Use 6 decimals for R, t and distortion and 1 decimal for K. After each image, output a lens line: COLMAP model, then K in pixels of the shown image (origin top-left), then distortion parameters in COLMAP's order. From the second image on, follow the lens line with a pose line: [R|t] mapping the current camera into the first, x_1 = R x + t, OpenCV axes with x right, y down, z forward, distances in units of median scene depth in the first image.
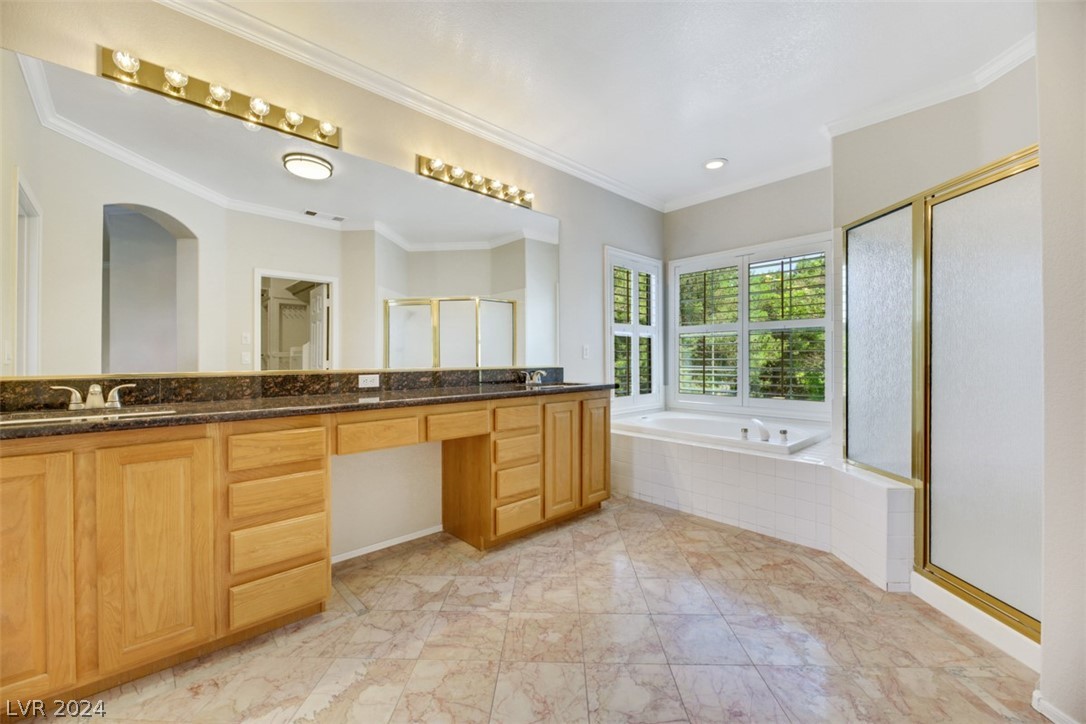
lens RADIAL K [[446.0, 0, 545.1], [0, 446.0, 358.2], [0, 0, 1]] dist [0.007650, -0.005968]
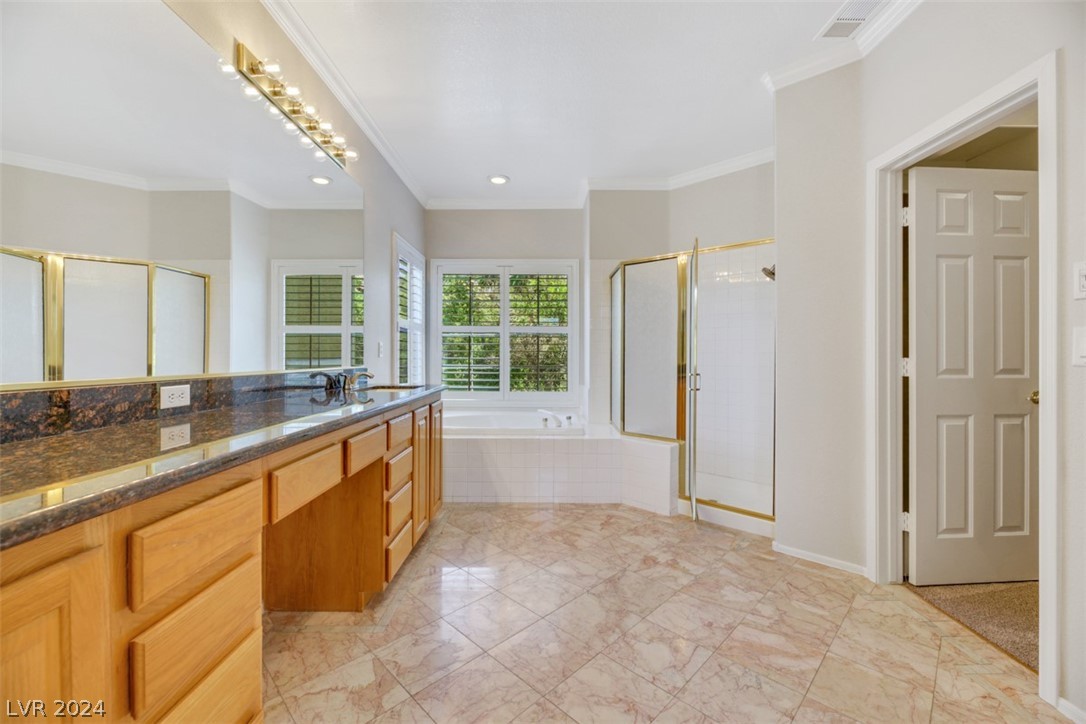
lens RADIAL K [[446.0, 0, 545.1], [0, 446.0, 358.2], [0, 0, 1]] dist [0.007650, -0.005968]
pose [[0.668682, 0.003867, 0.743538, -0.503640], [-0.007314, 0.999972, 0.001377, -0.001918], [-0.743512, -0.006359, 0.668692, 0.263872]]
